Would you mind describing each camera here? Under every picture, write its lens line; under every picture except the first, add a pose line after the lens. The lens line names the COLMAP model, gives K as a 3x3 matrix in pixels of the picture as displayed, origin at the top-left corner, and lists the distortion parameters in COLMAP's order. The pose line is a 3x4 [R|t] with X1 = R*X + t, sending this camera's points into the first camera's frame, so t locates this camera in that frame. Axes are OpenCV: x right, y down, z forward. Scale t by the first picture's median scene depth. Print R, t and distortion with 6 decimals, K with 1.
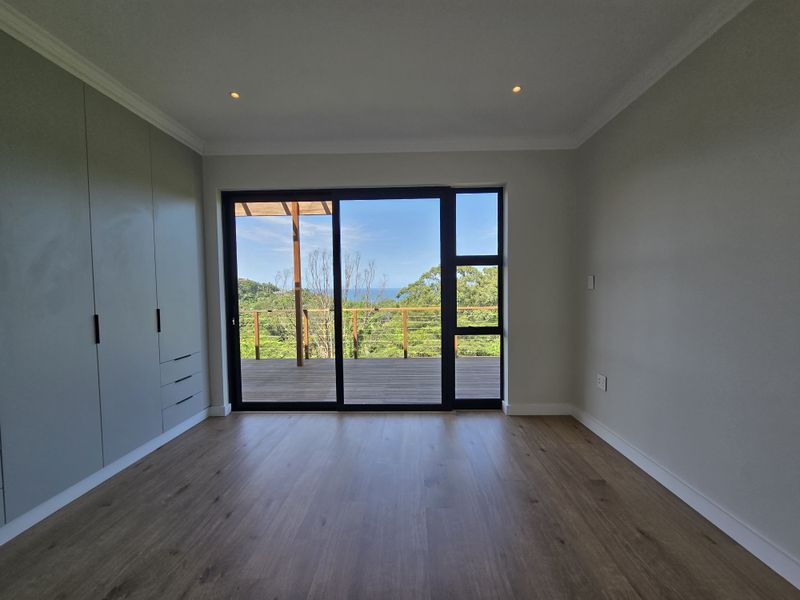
lens RADIAL K [[326.8, 0, 399.7], [0, 326.8, 302.8], [0, 0, 1]] dist [-0.002467, -0.000255]
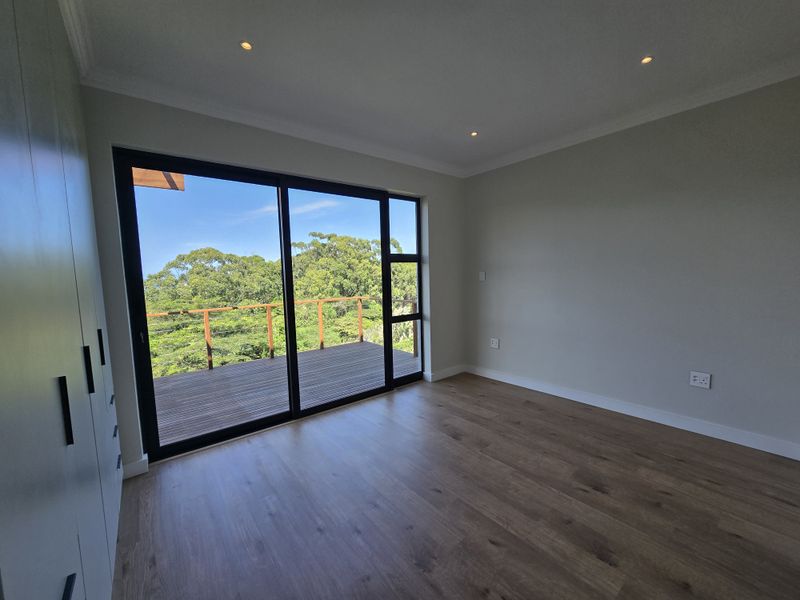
lens RADIAL K [[328.3, 0, 402.6], [0, 328.3, 301.6], [0, 0, 1]] dist [-0.000829, -0.000213]
pose [[0.764036, -0.063637, 0.642028, -0.534694], [0.045934, 0.997964, 0.044253, -0.026210], [-0.643537, -0.004320, 0.765403, 0.102393]]
